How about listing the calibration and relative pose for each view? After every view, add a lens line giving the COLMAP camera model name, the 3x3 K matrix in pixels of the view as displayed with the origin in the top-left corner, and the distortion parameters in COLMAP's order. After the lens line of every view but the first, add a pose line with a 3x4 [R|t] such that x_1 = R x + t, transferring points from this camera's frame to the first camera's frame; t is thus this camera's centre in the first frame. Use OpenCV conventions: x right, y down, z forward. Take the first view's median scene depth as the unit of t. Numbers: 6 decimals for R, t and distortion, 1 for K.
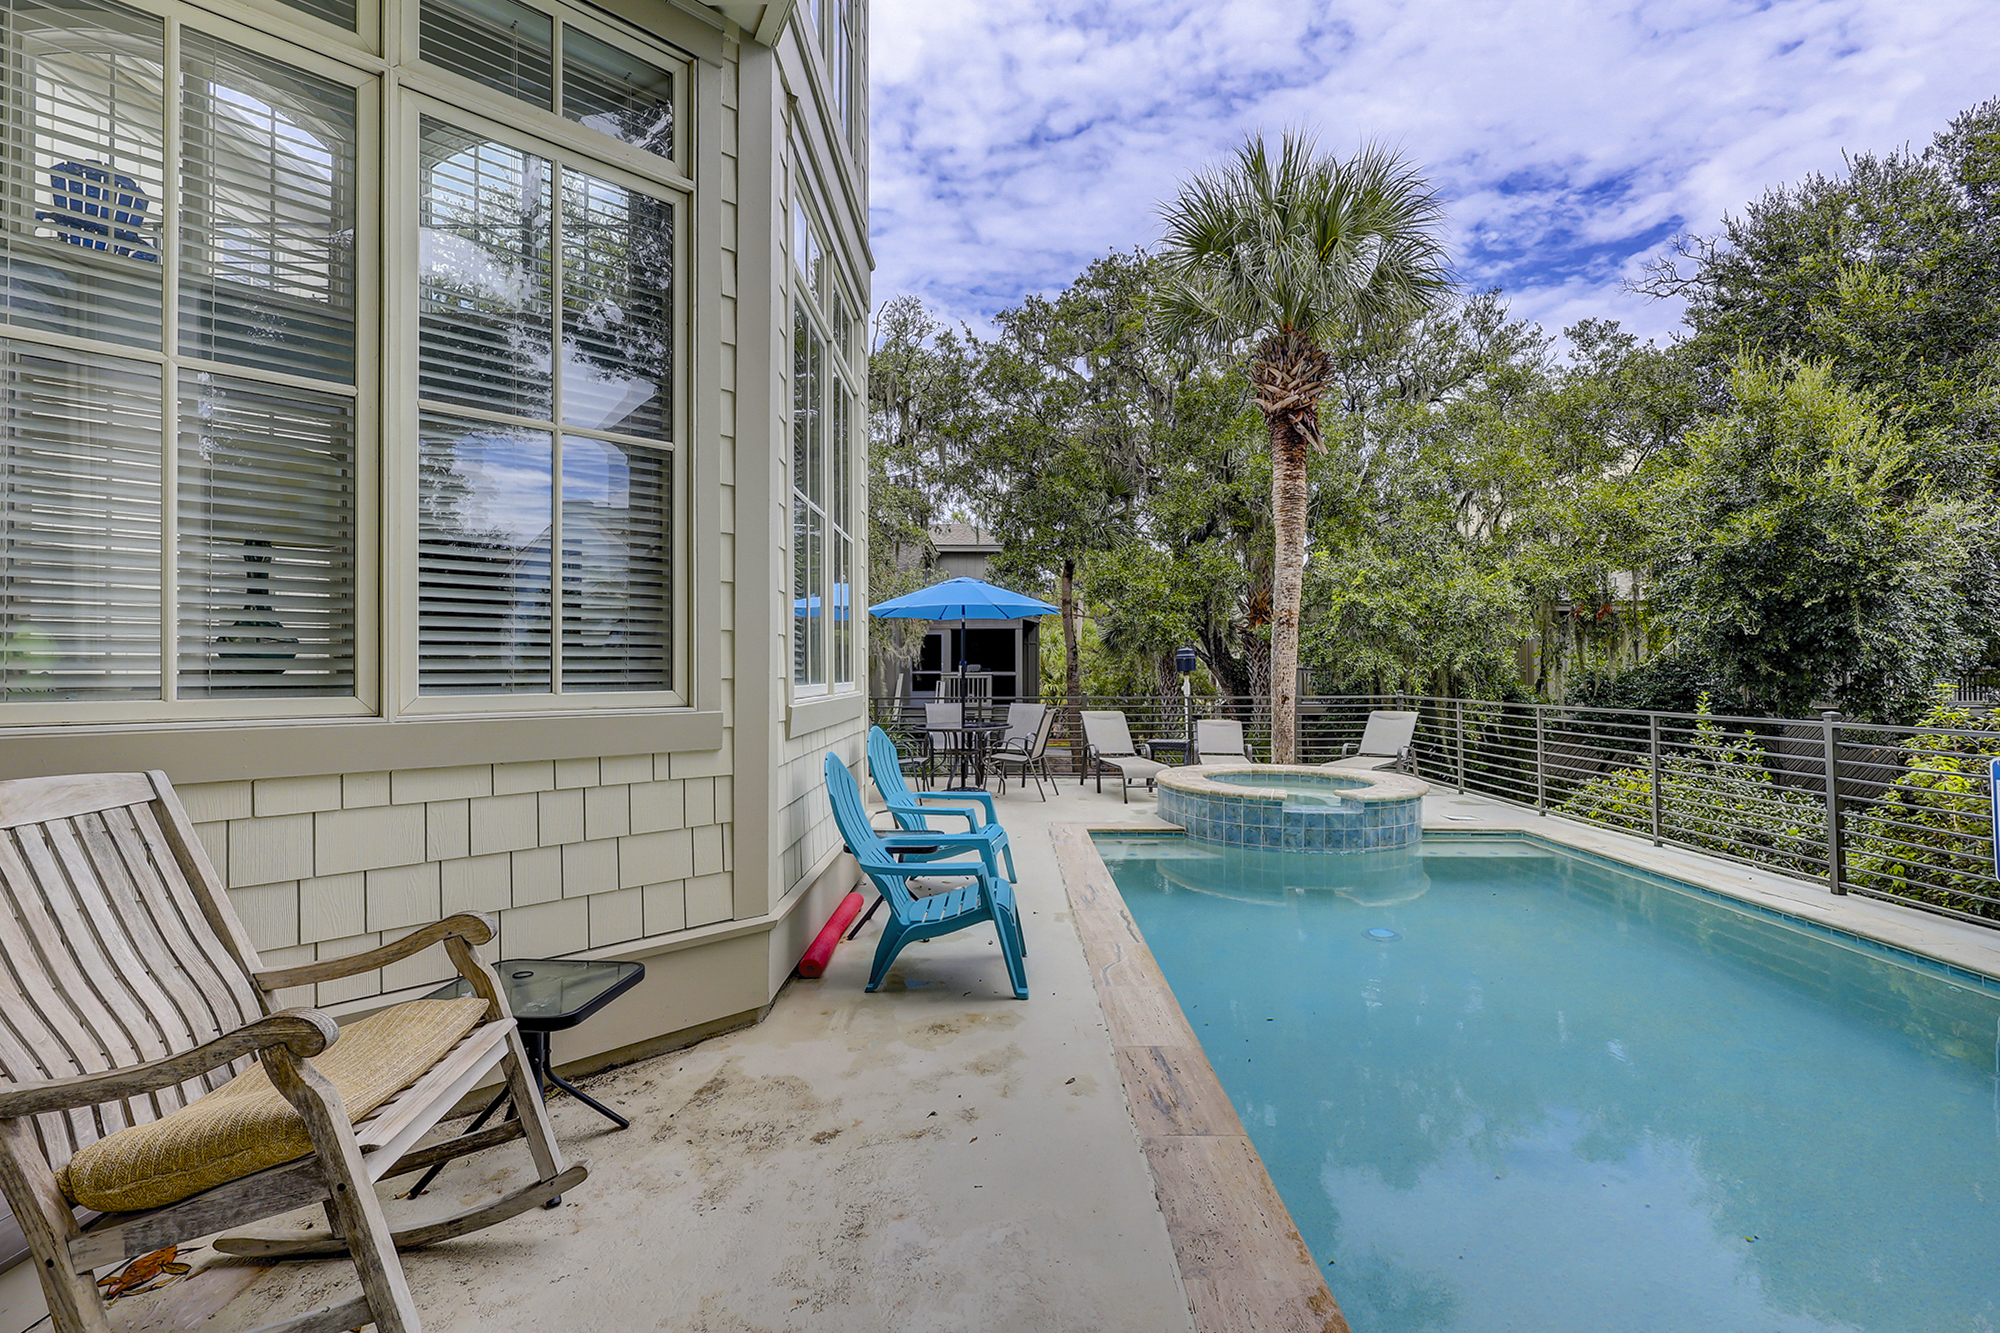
lens RADIAL K [[934.1, 0, 989.7], [0, 934.1, 660.9], [0, 0, 1]] dist [-0.000986, -0.000770]
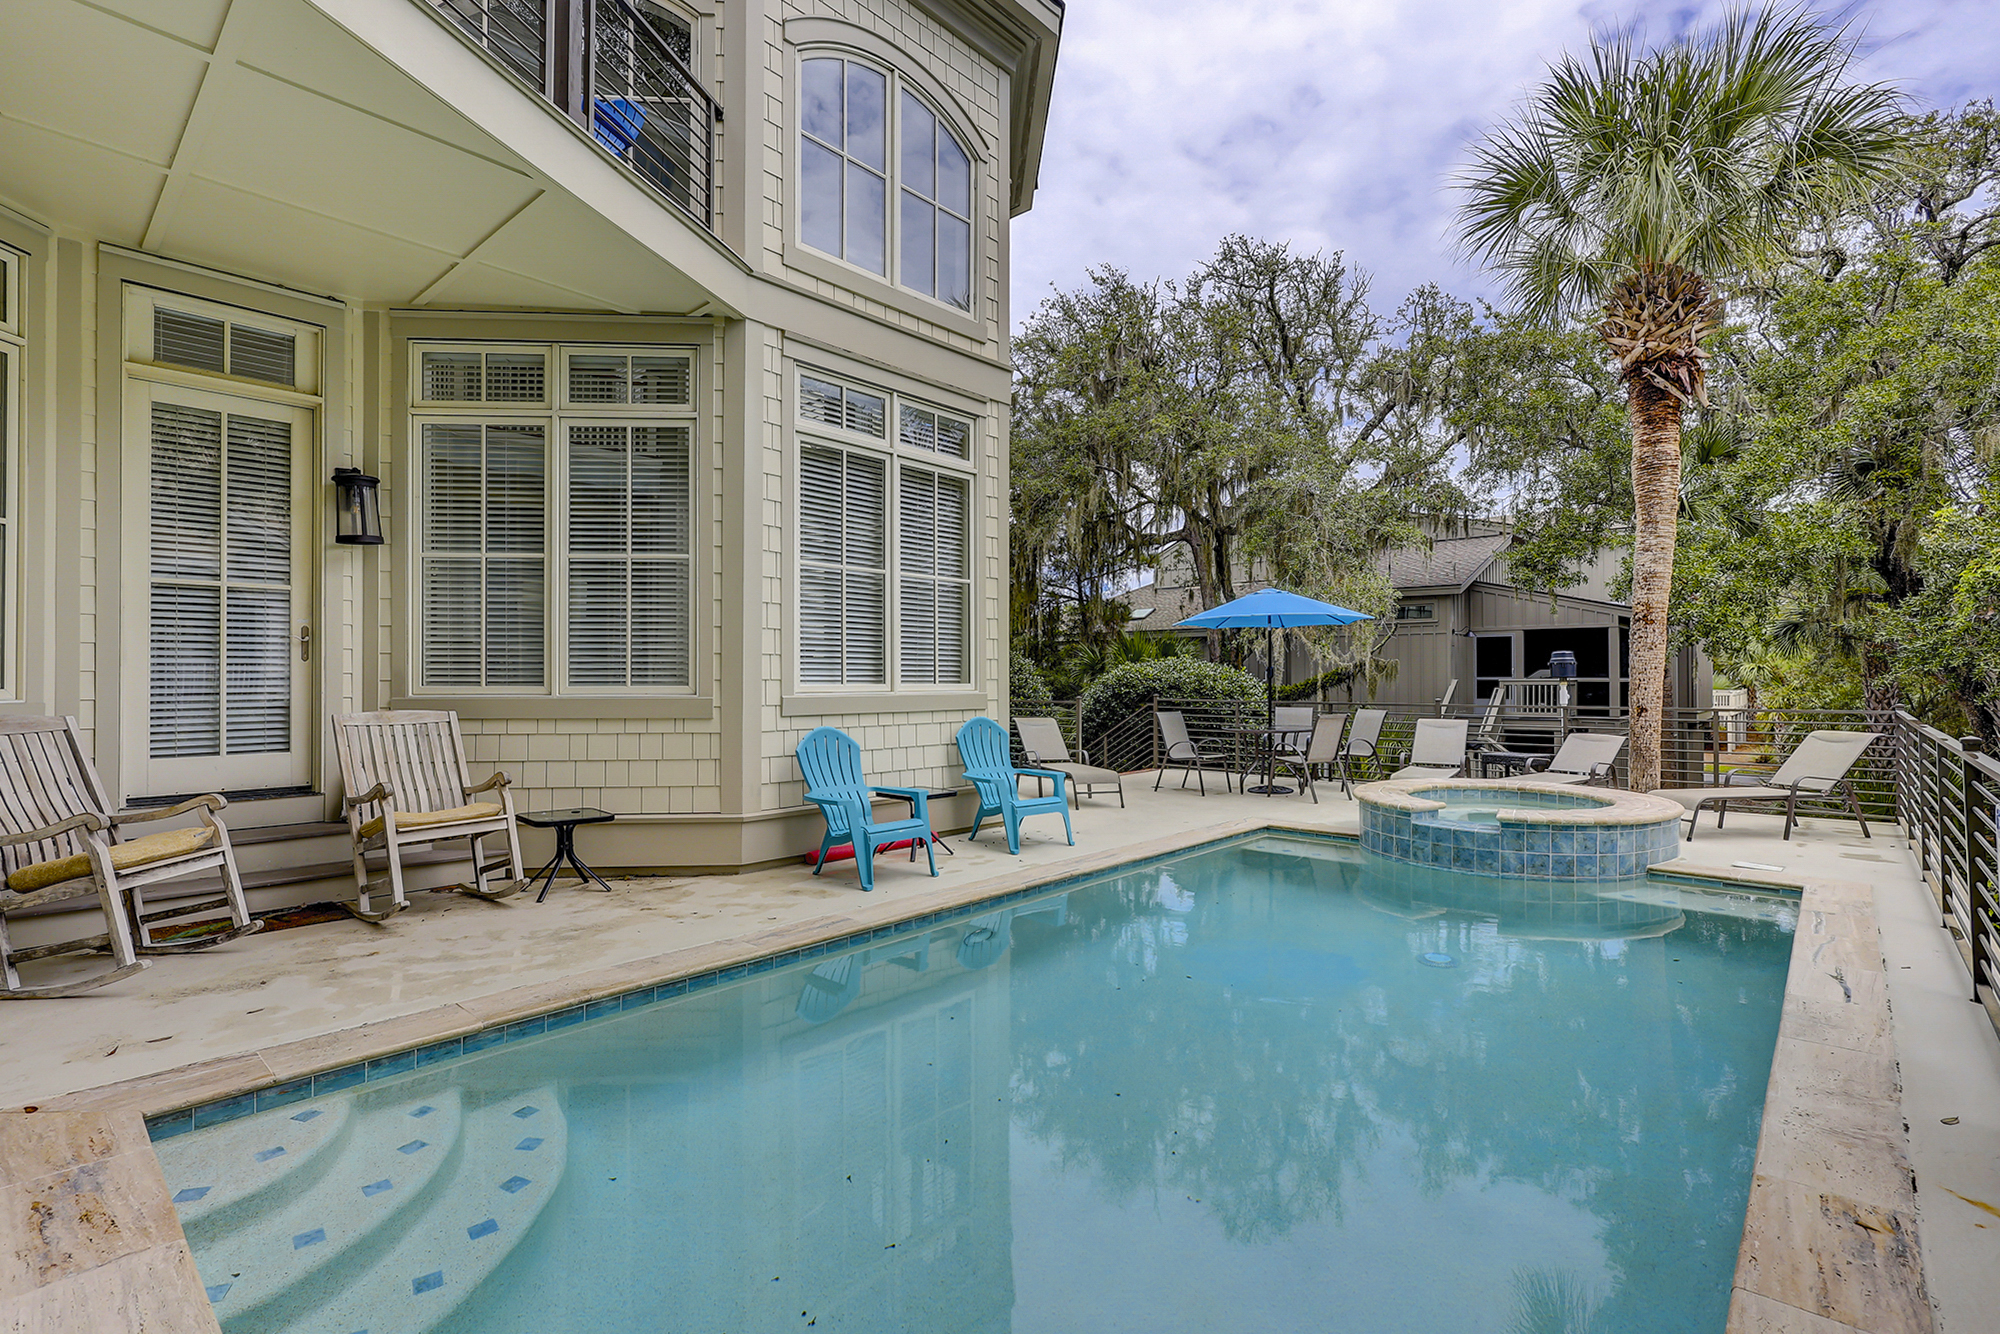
lens RADIAL K [[925.9, 0, 1003.7], [0, 925.9, 668.8], [0, 0, 1]] dist [-0.001543, -0.000145]
pose [[0.747968, -0.004746, -0.663718, 1.243940], [0.005776, 0.999983, -0.000641, 0.002084], [0.663710, -0.003355, 0.747982, 0.021766]]
